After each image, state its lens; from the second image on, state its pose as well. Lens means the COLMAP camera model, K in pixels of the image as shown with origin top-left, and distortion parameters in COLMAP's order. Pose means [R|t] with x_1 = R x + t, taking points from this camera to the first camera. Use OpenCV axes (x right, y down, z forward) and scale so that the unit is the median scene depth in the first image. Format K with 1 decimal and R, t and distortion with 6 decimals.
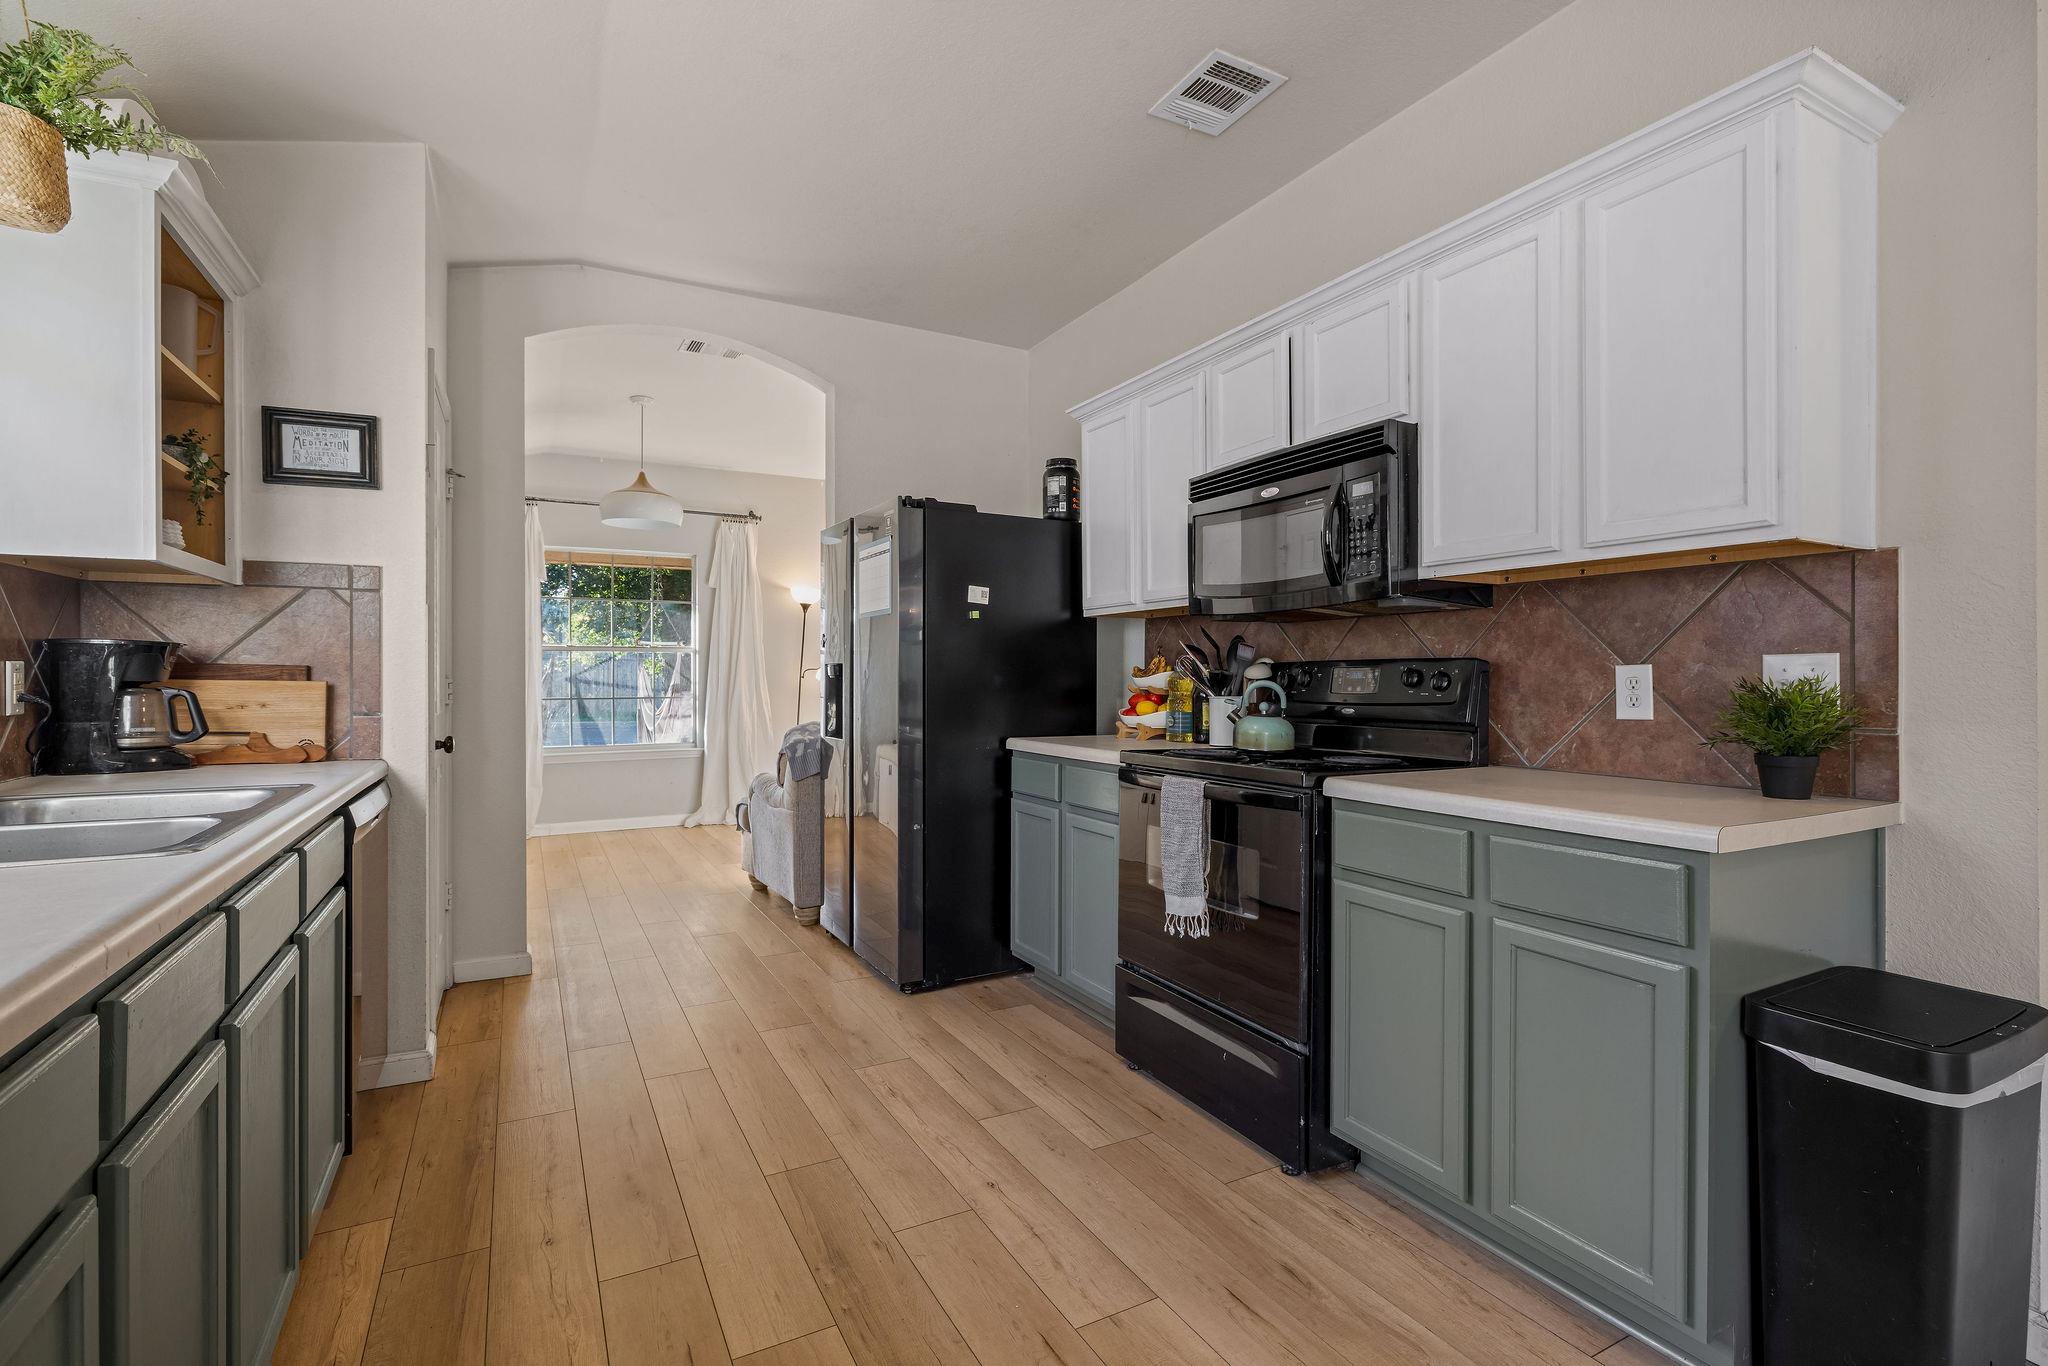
lens RADIAL K [[945.0, 0, 1024.0], [0, 945.0, 683.0], [0, 0, 1]] dist [0.000904, 0.000103]
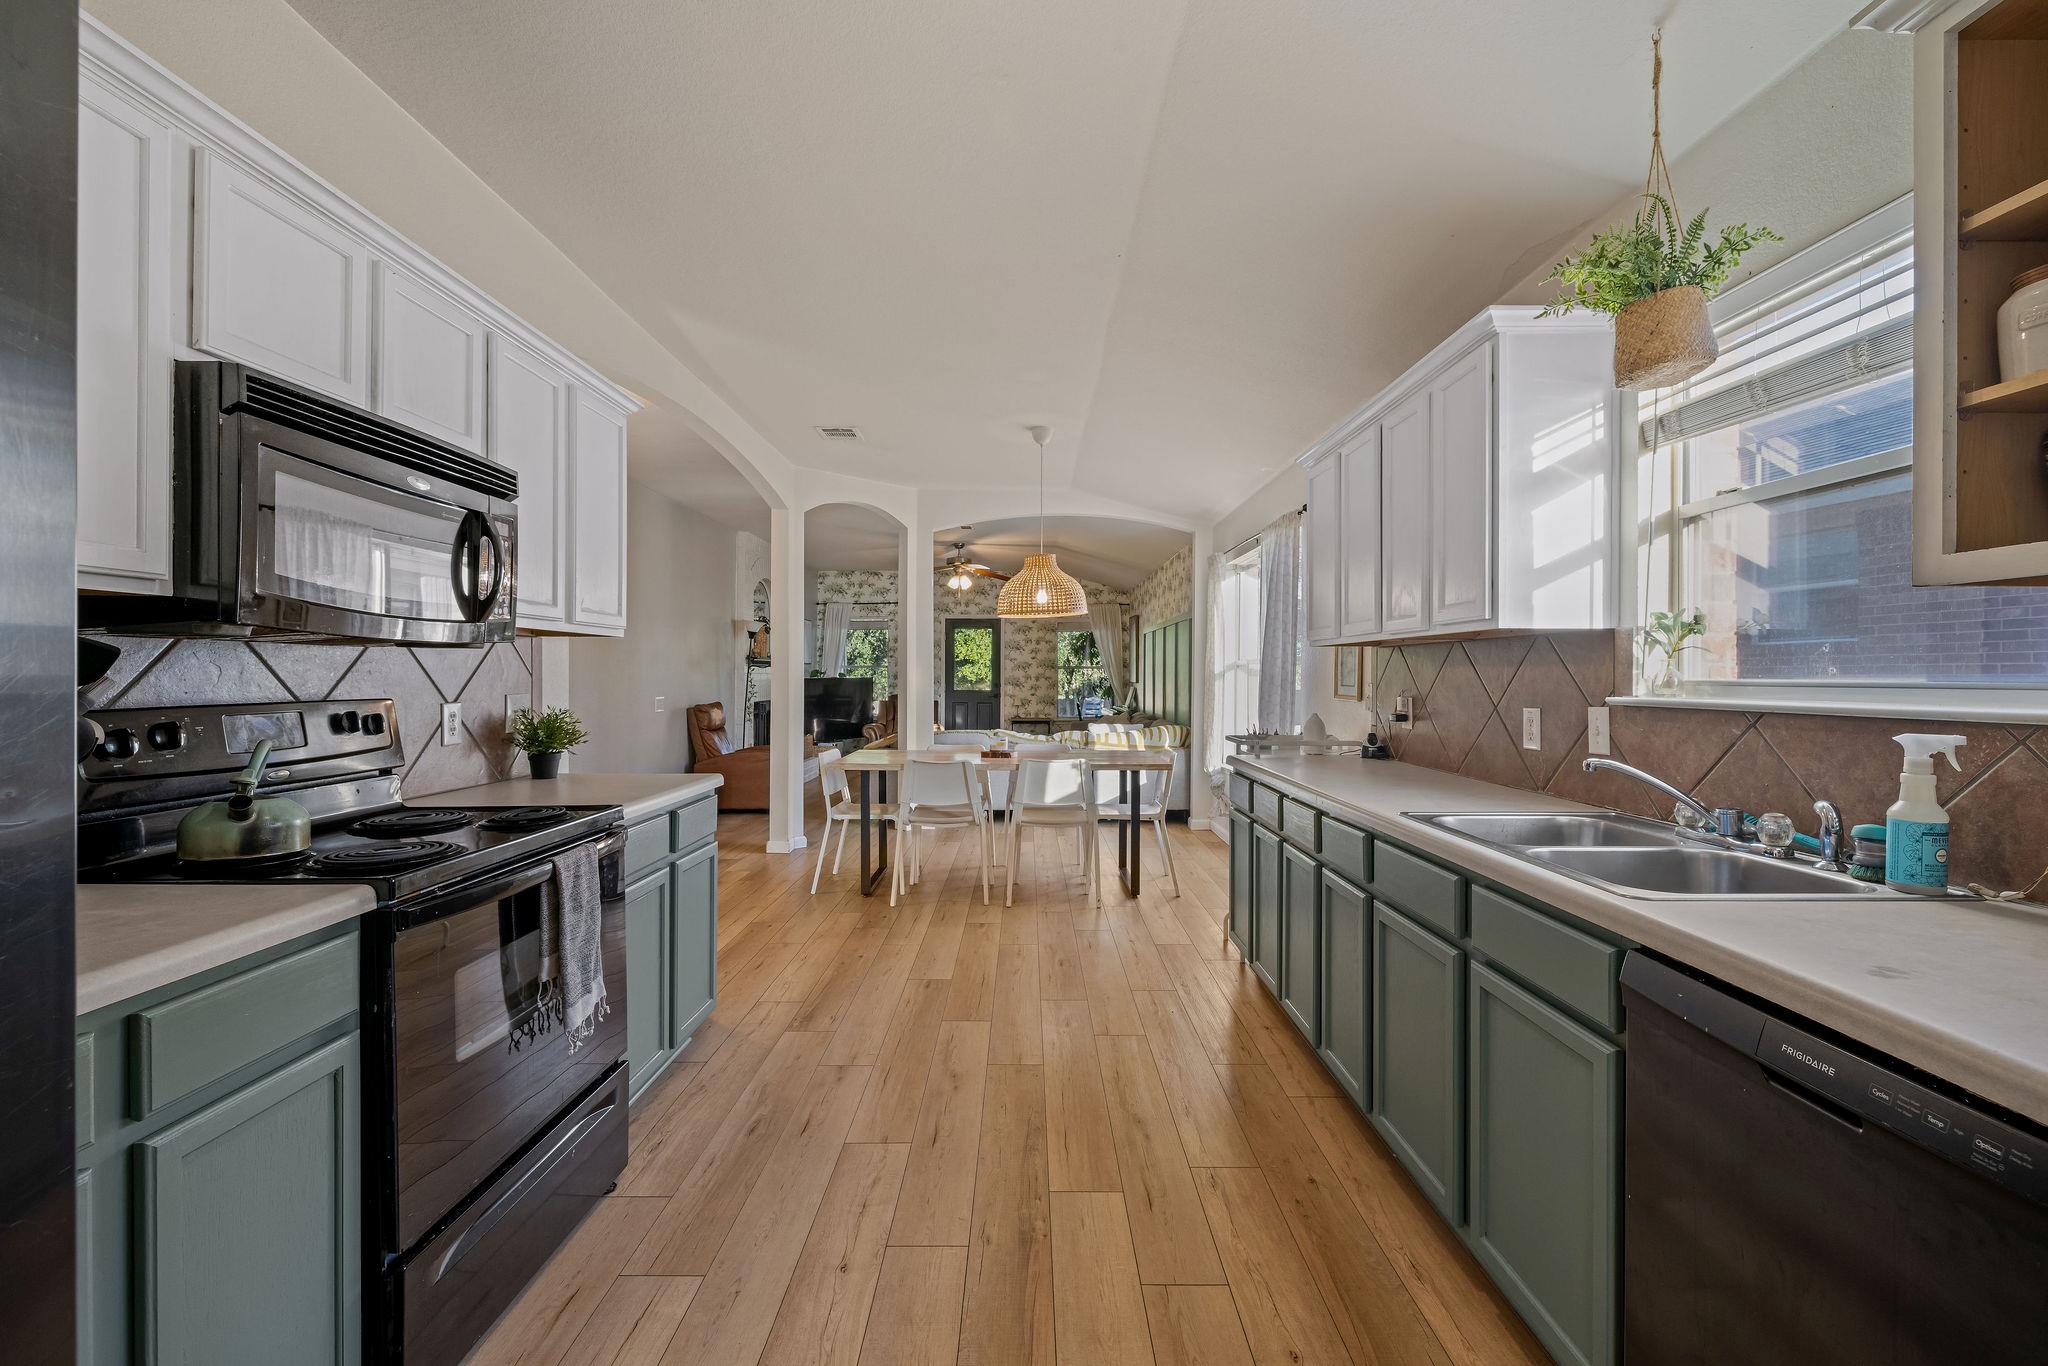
lens RADIAL K [[933.5, 0, 1024.0], [0, 933.5, 683.0], [0, 0, 1]] dist [-0.000232, -0.003642]
pose [[-0.885266, -0.010039, 0.464976, -0.743684], [-0.004046, 0.999895, 0.013886, -0.078150], [-0.465067, 0.010412, -0.885214, 2.080555]]
